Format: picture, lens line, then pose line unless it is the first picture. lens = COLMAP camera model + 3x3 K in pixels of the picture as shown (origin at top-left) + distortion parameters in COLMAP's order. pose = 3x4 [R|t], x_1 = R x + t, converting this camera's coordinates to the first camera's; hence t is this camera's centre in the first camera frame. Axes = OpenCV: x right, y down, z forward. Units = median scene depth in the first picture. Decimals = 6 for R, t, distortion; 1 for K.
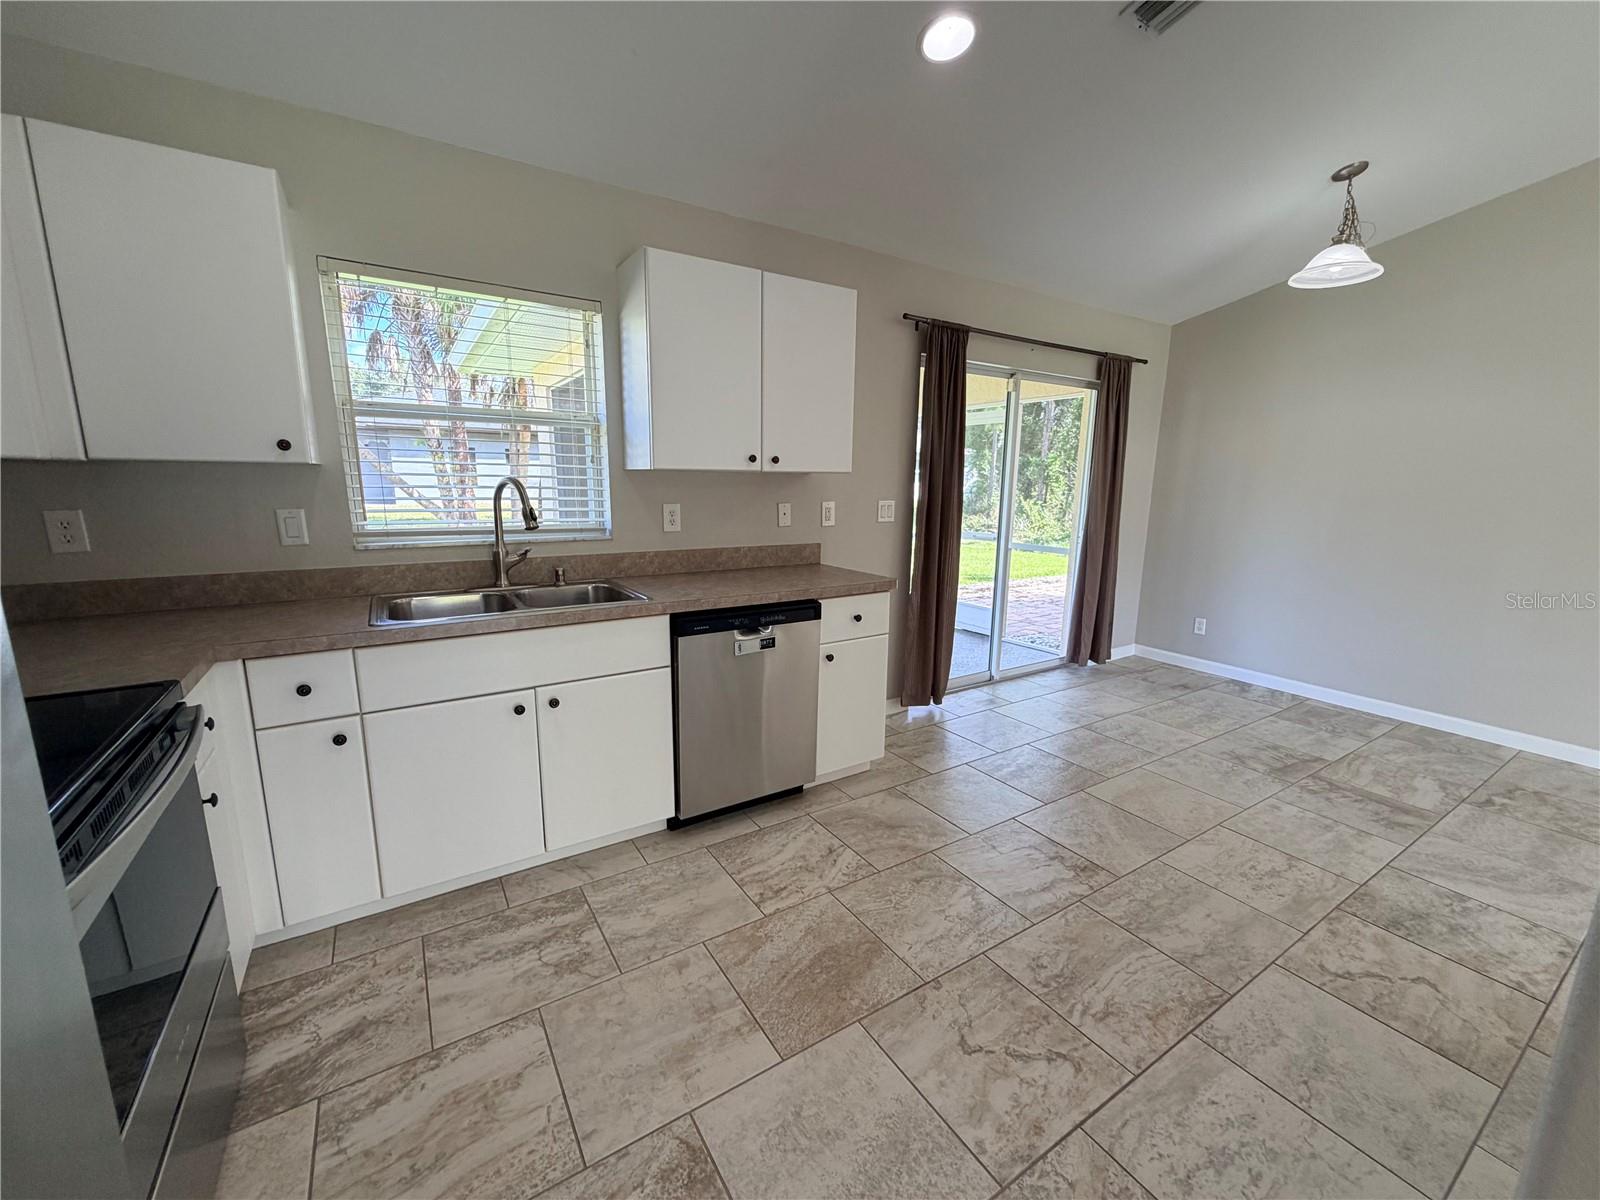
lens RADIAL K [[640.3, 0, 790.9], [0, 640.3, 600.0], [0, 0, 1]] dist [-0.000951, -0.000177]
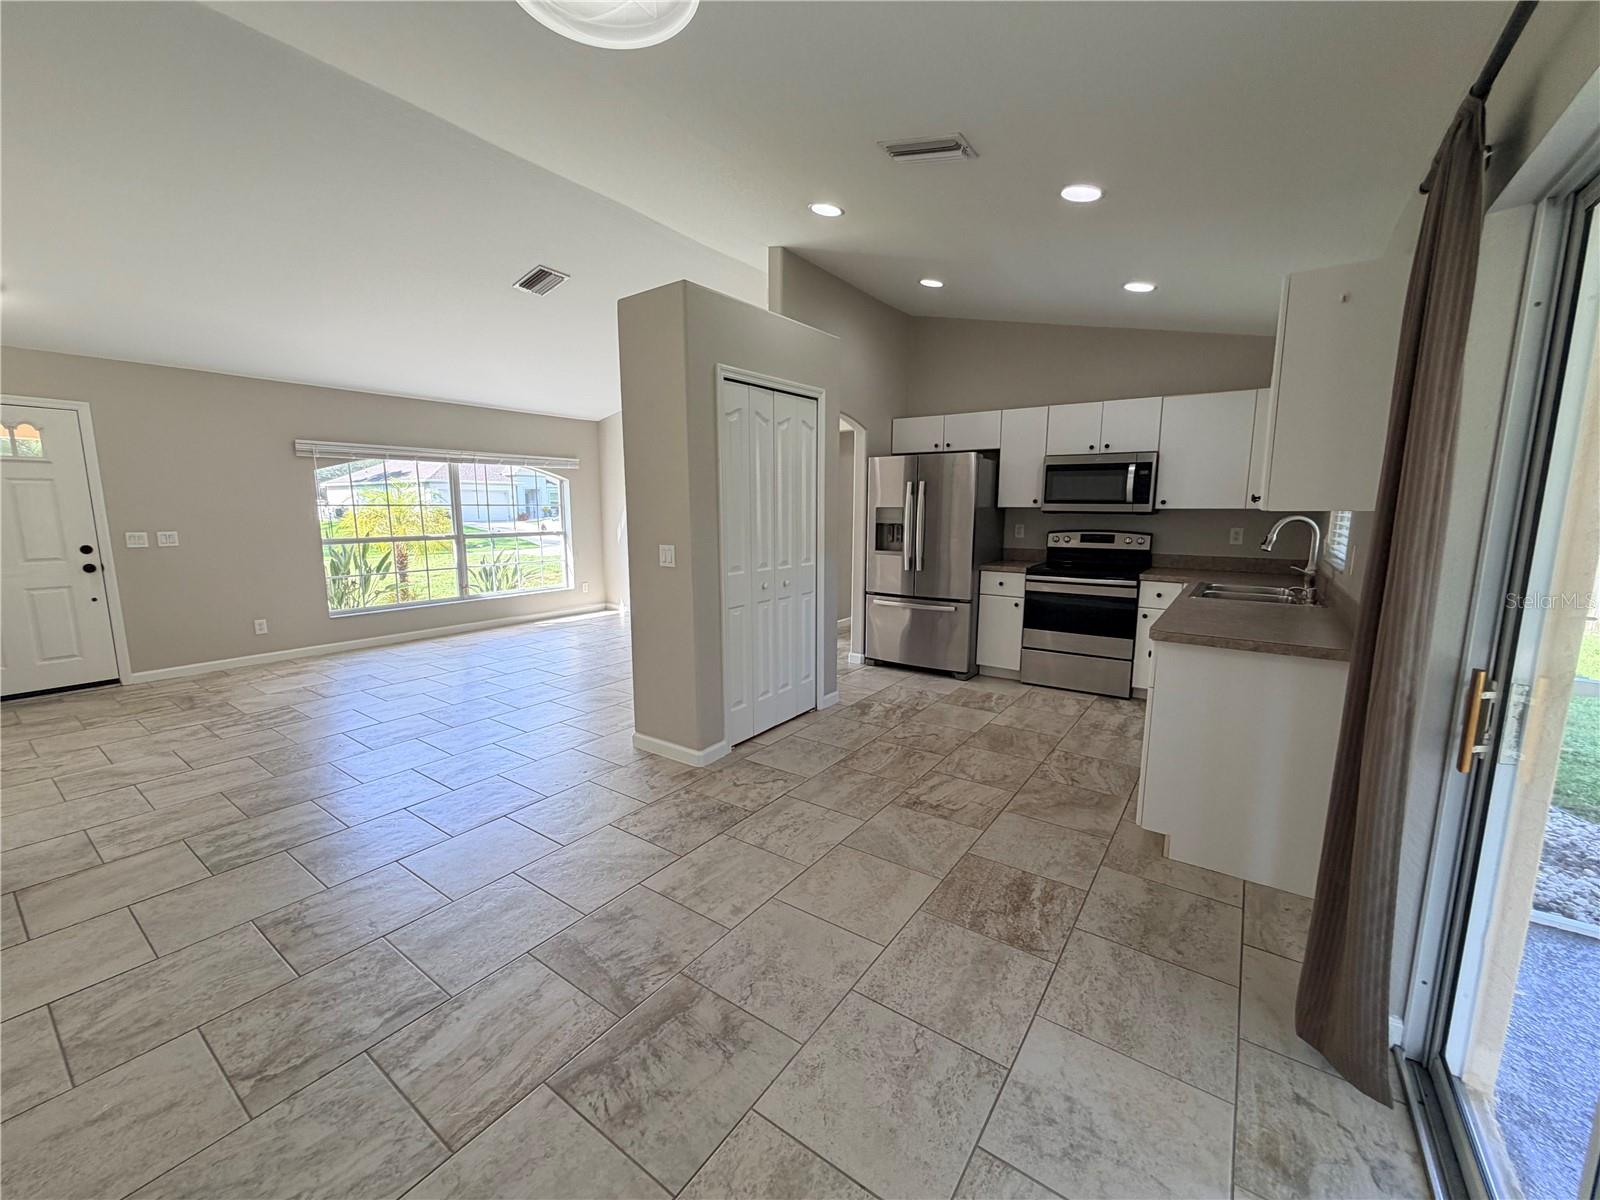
lens RADIAL K [[640.3, 0, 790.9], [0, 640.3, 600.0], [0, 0, 1]] dist [-0.000951, -0.000177]
pose [[-0.927112, 0.042116, -0.372411, 1.207811], [-0.081976, 0.946818, 0.311153, -0.384269], [0.365710, 0.319002, -0.874353, 1.987525]]
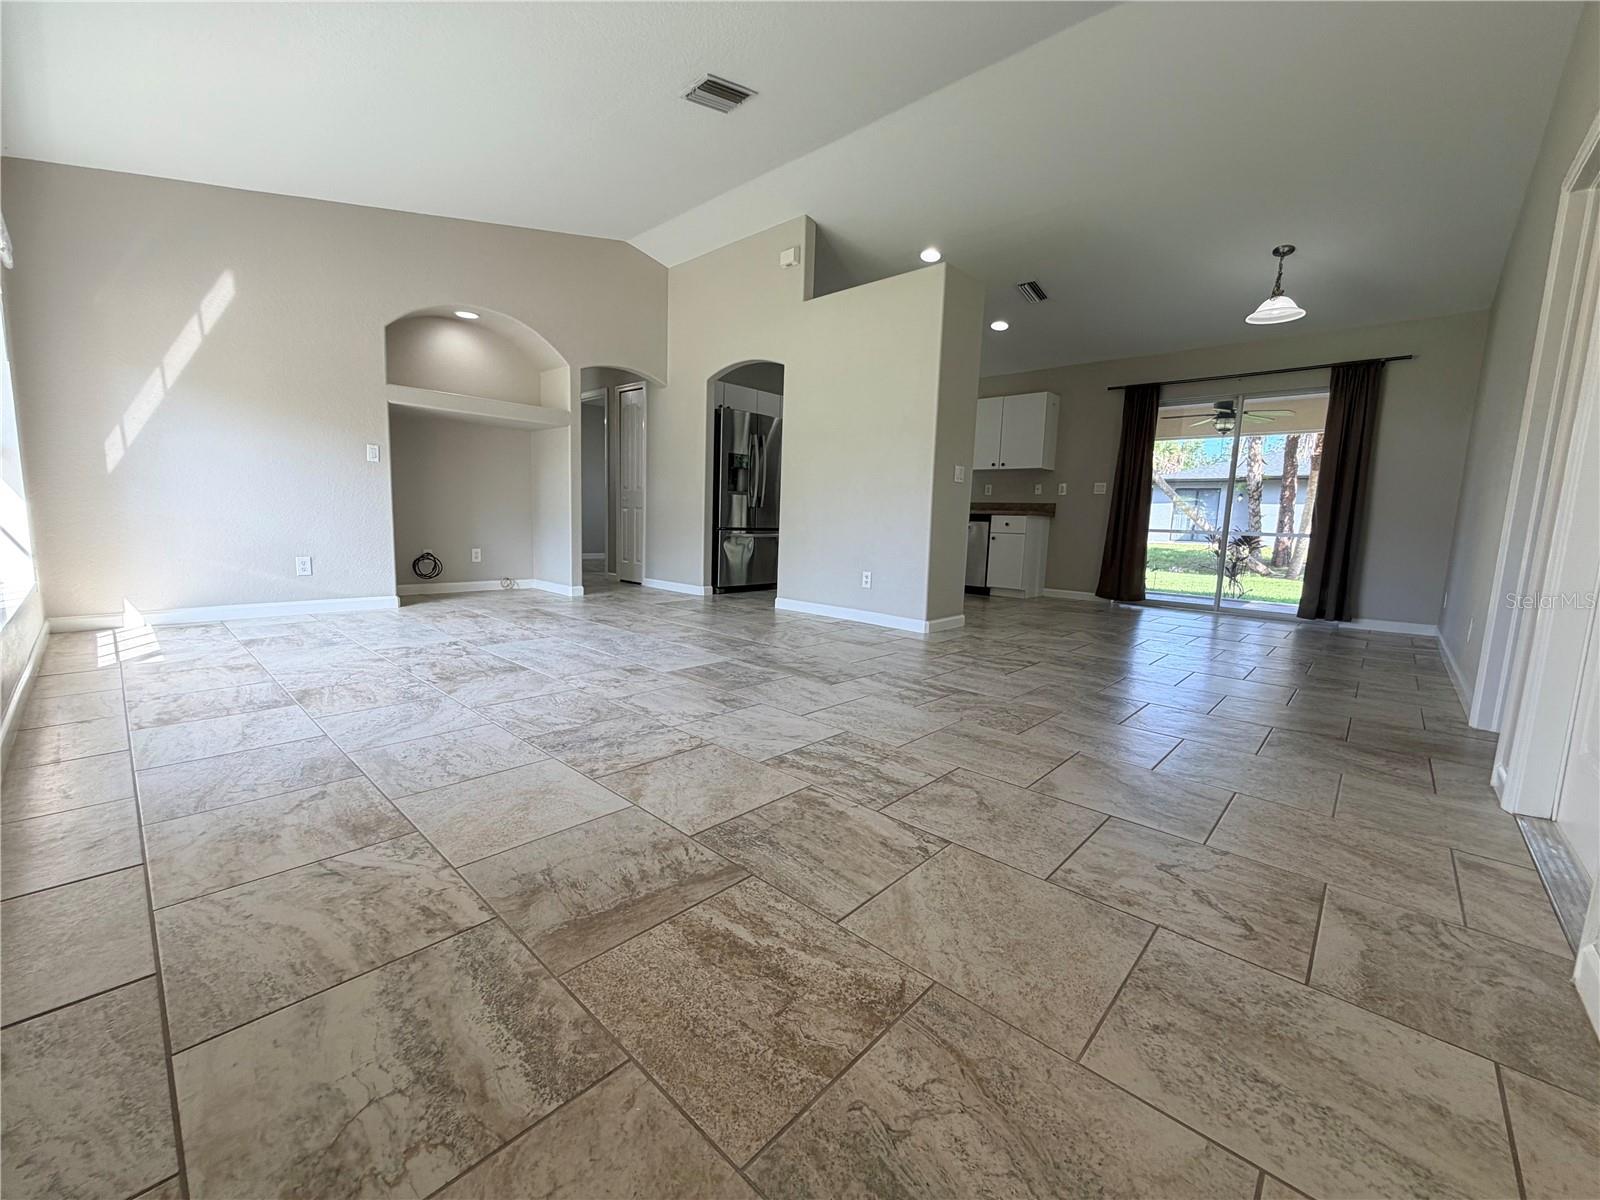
lens RADIAL K [[640.3, 0, 790.9], [0, 640.3, 600.0], [0, 0, 1]] dist [-0.000951, -0.000177]
pose [[0.254839, 0.121207, -0.959357, 2.819912], [-0.210553, 0.975264, 0.067286, 0.395830], [0.943782, 0.184849, 0.274056, -0.521676]]
